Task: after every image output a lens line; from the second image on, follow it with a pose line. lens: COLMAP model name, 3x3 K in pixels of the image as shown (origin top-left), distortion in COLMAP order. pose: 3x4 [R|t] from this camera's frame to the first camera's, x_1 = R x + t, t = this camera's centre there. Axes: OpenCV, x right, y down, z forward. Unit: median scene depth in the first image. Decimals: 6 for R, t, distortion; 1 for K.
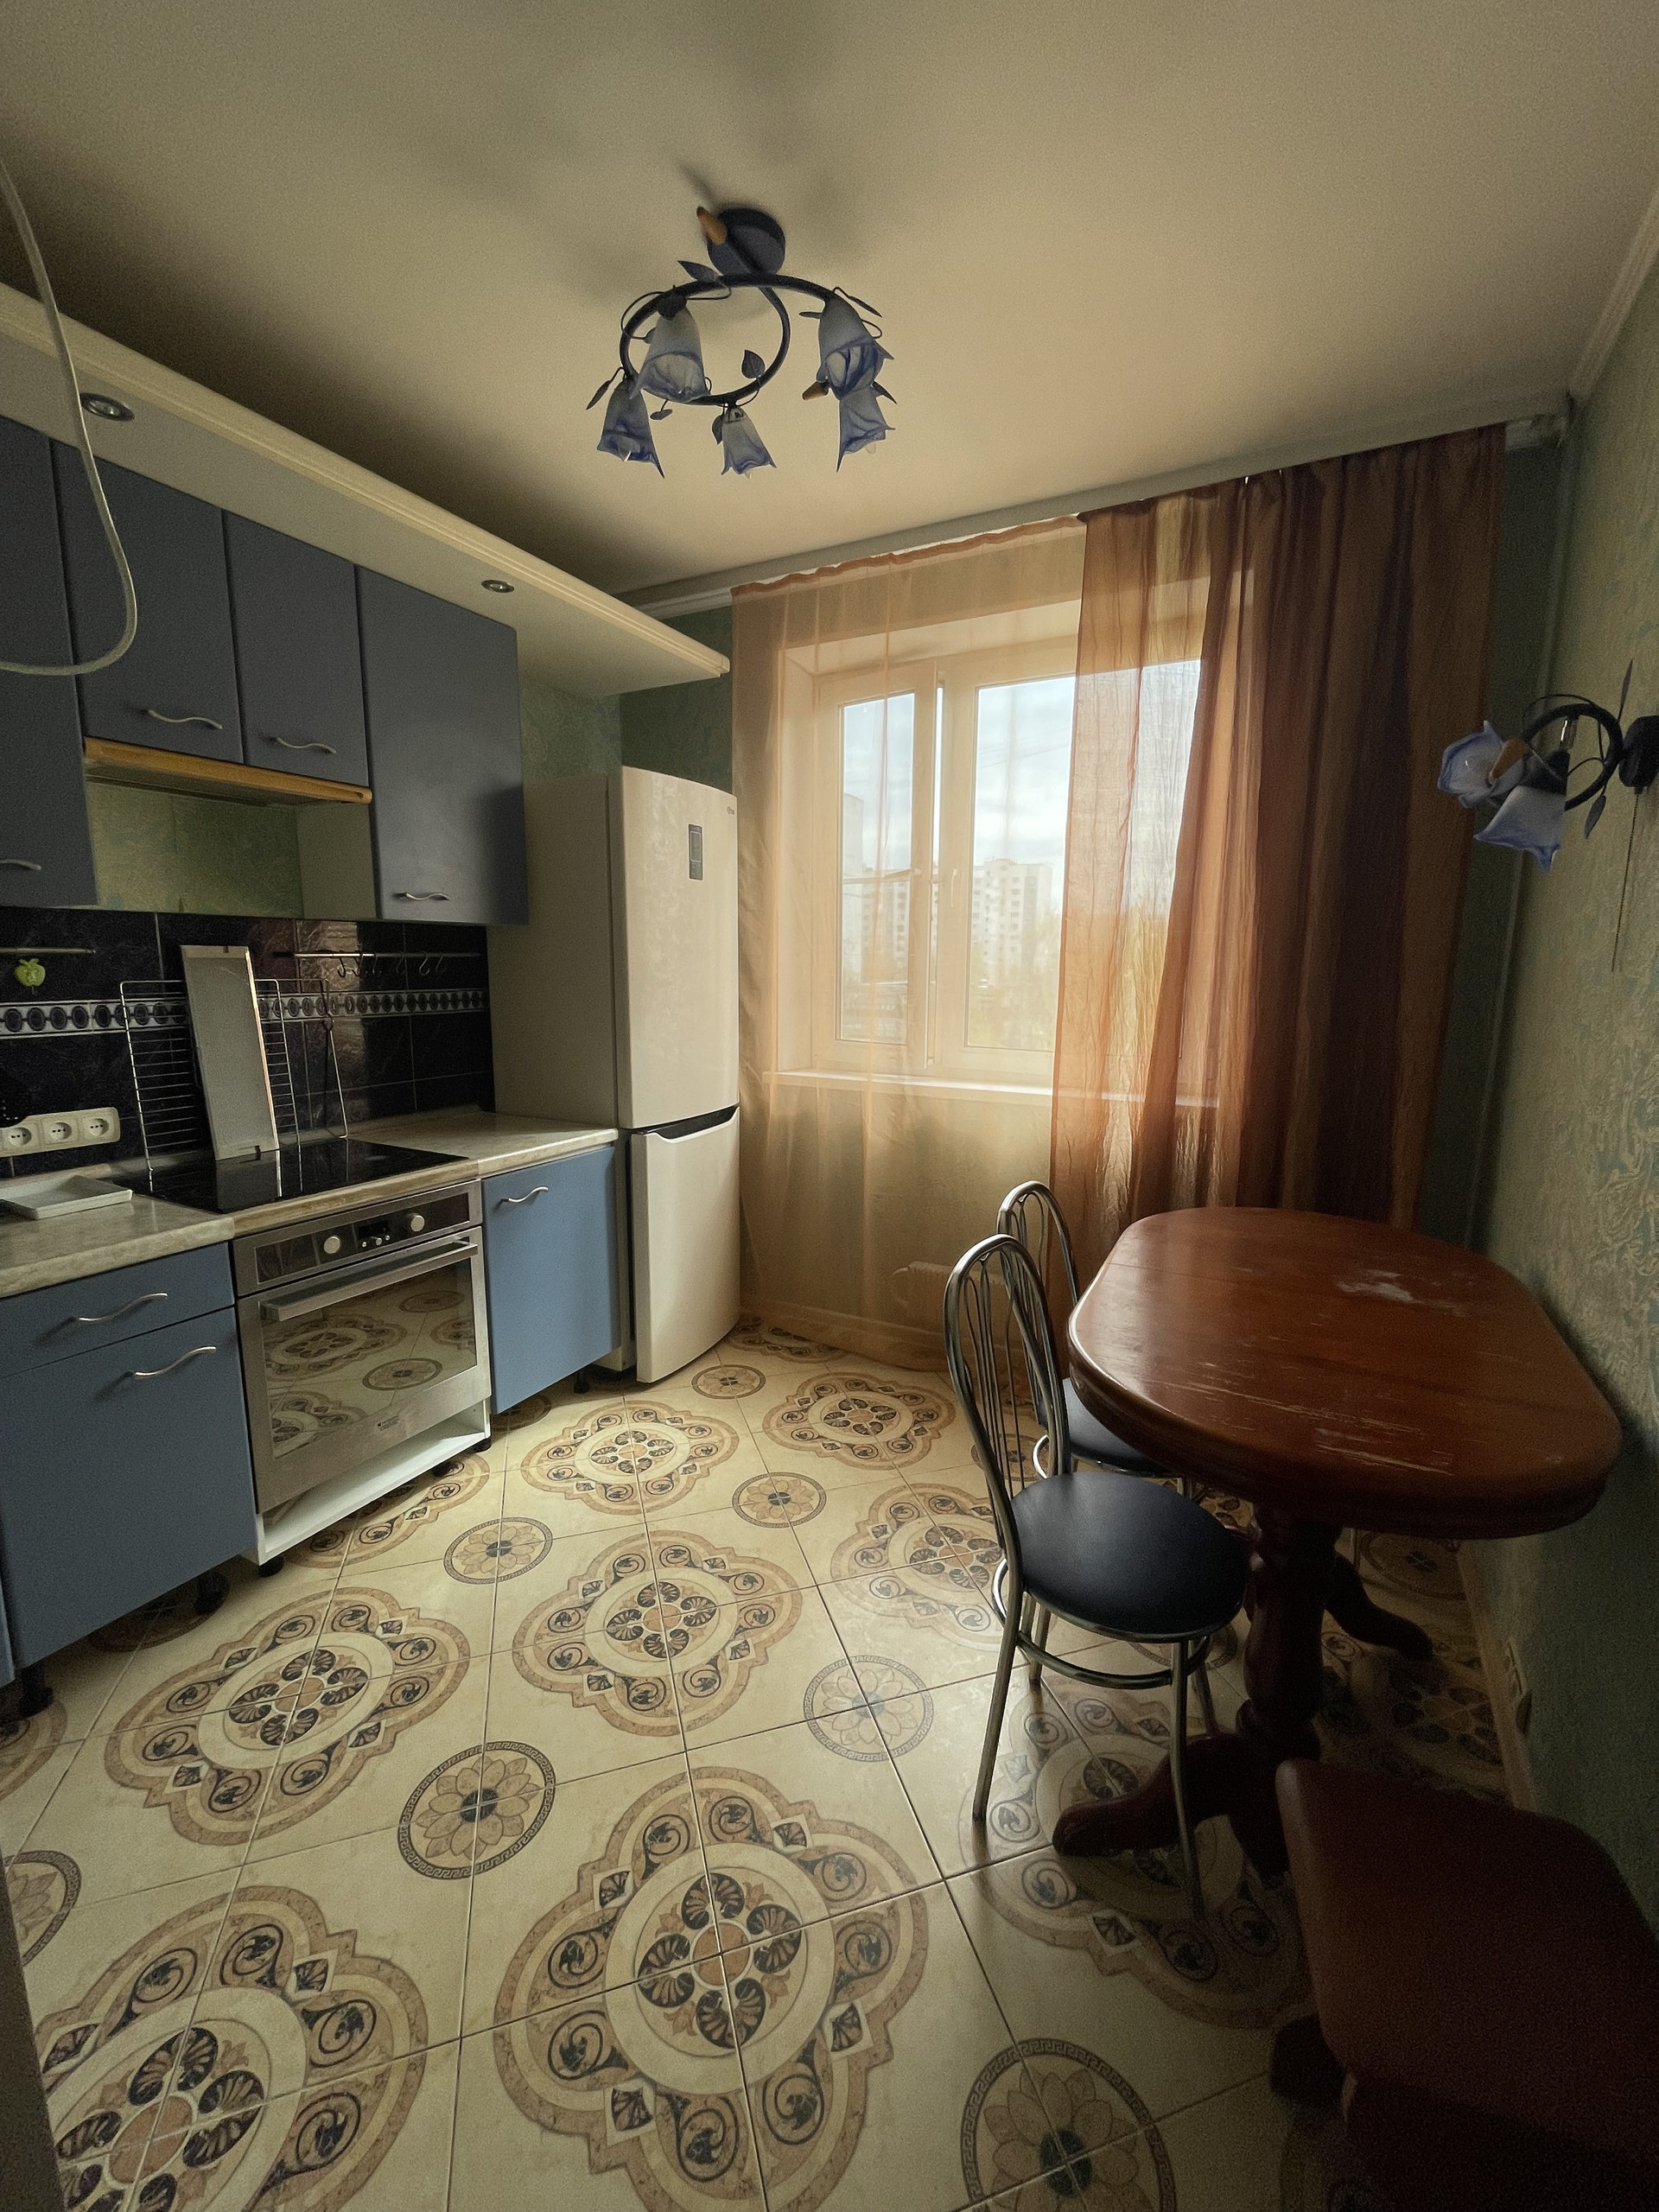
lens RADIAL K [[903.9, 0, 831.0], [0, 903.9, 1107.3], [0, 0, 1]] dist [-0.001044, -0.000004]
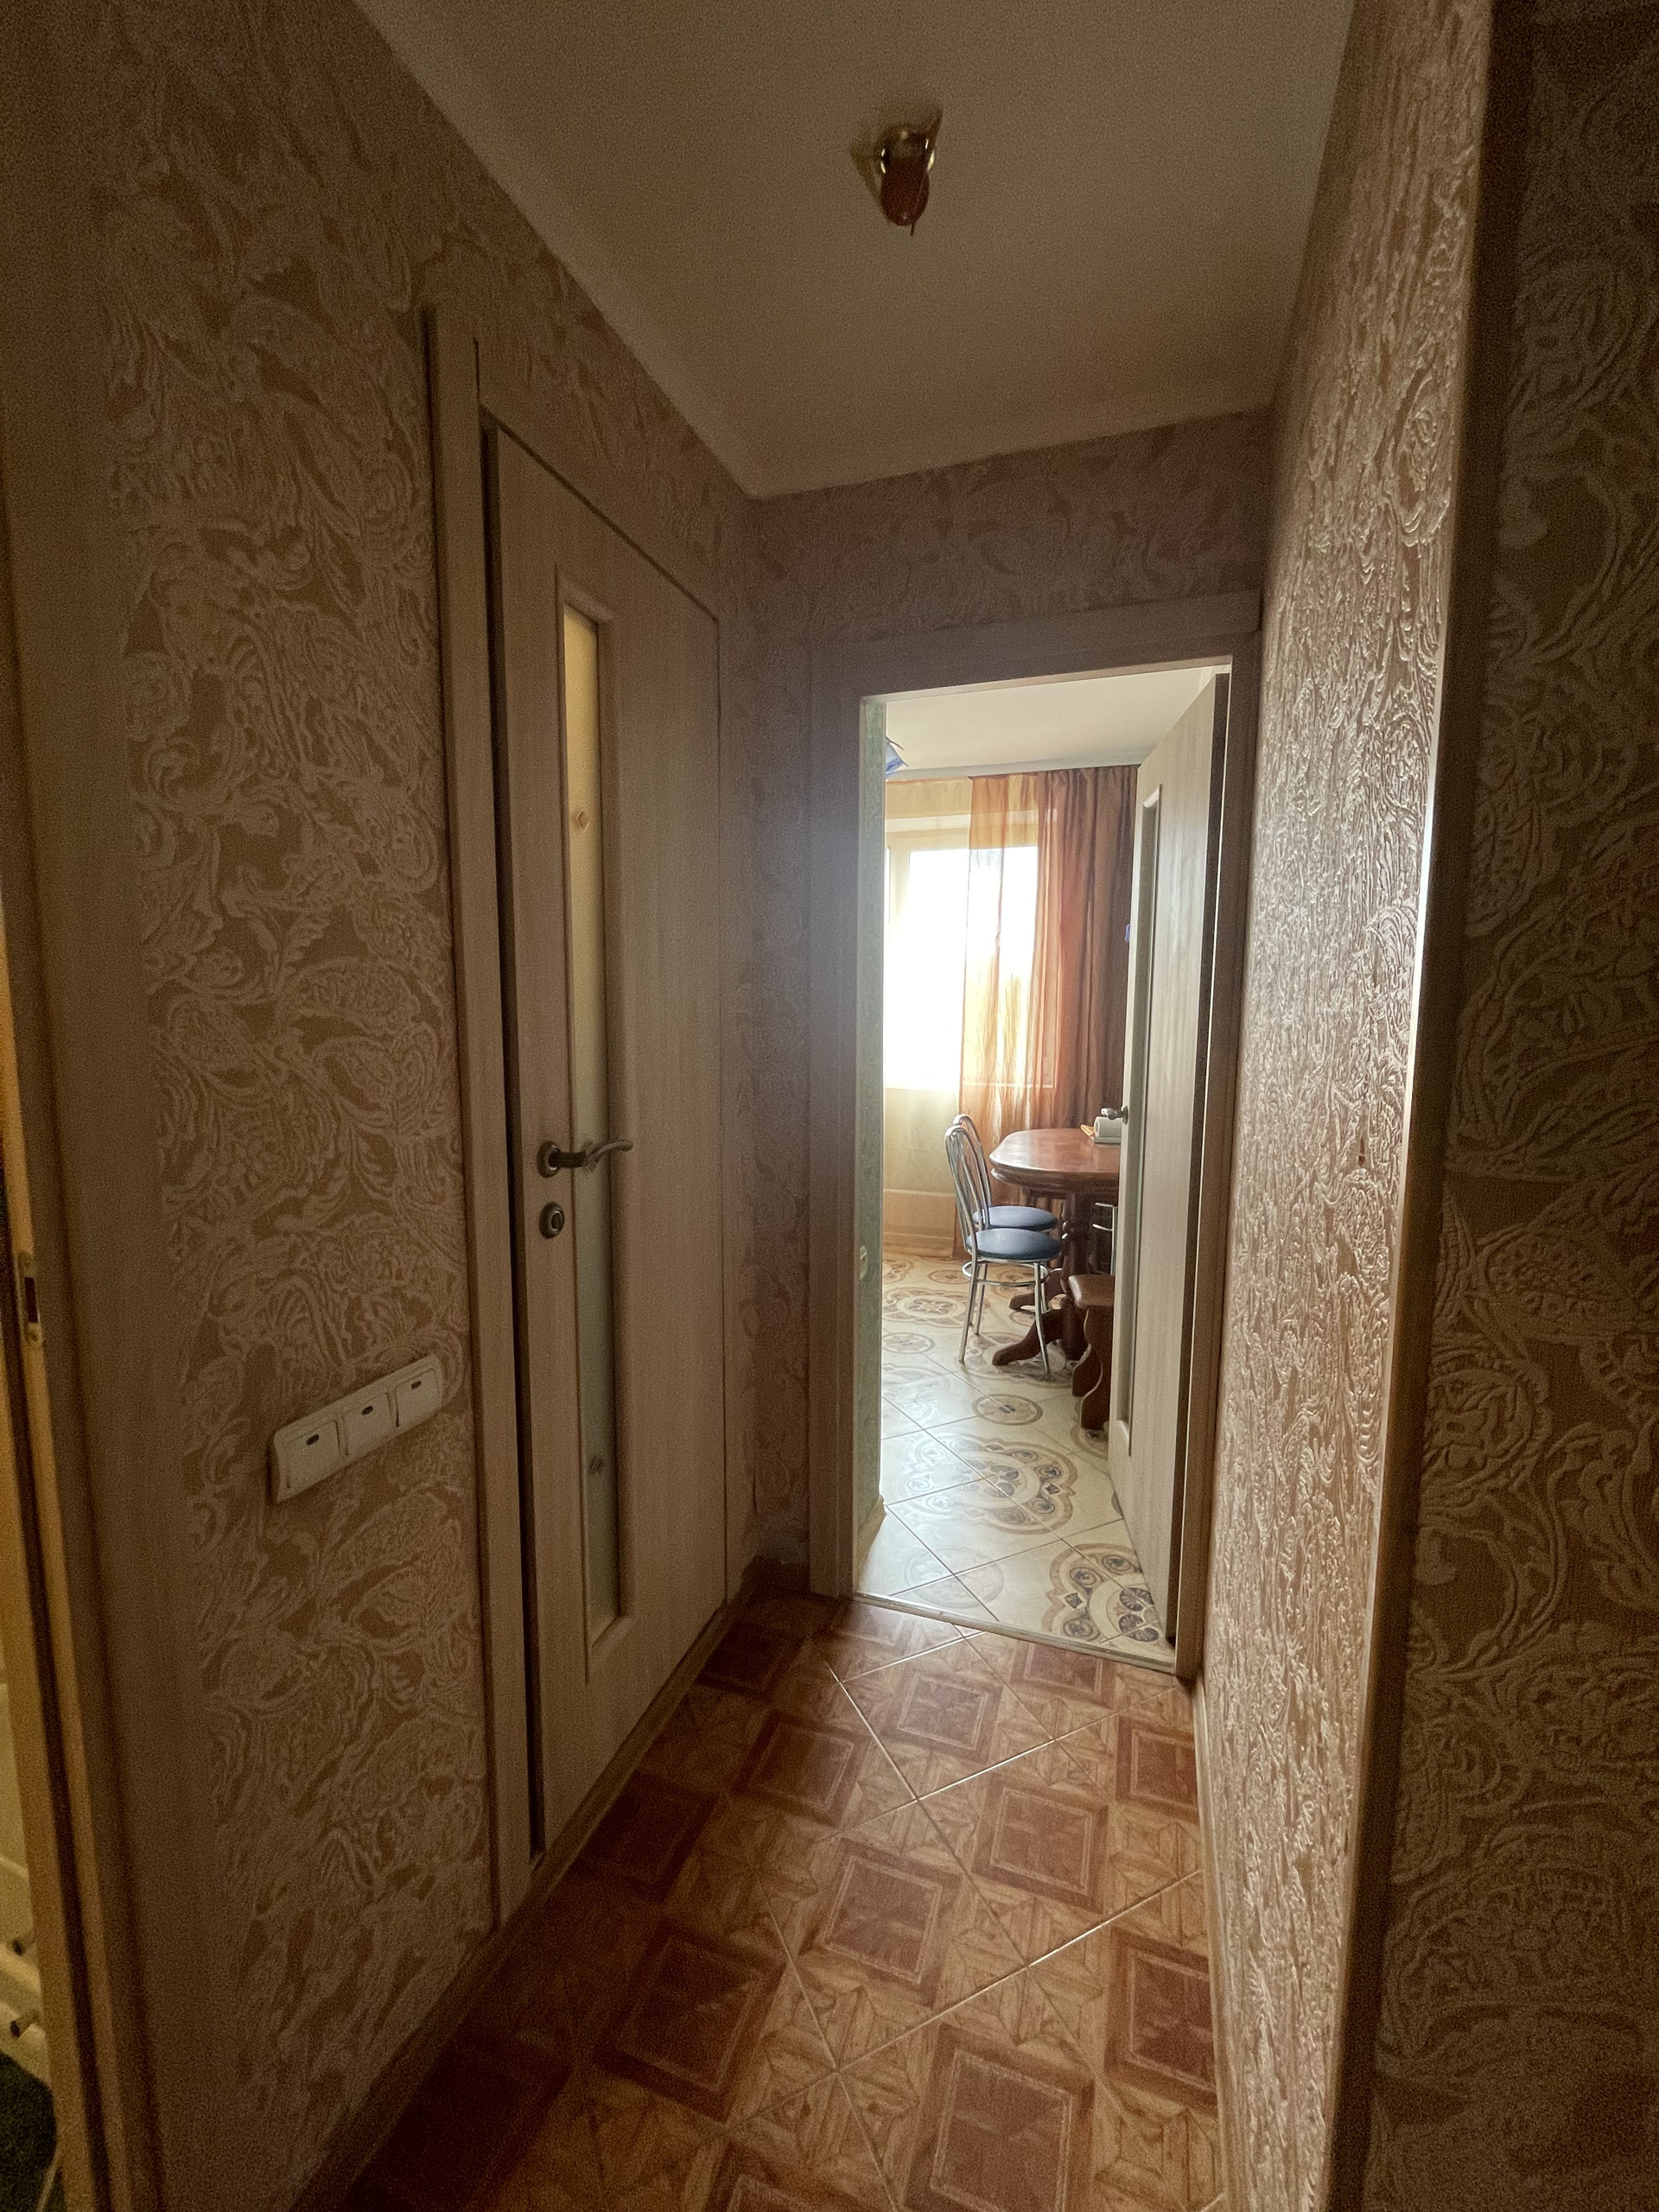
lens RADIAL K [[903.9, 0, 831.0], [0, 903.9, 1107.3], [0, 0, 1]] dist [-0.001044, -0.000004]
pose [[0.988981, -0.019776, 0.146716, -0.303720], [0.026773, 0.998589, -0.045866, 0.126450], [-0.145602, 0.049288, 0.988115, -0.796054]]
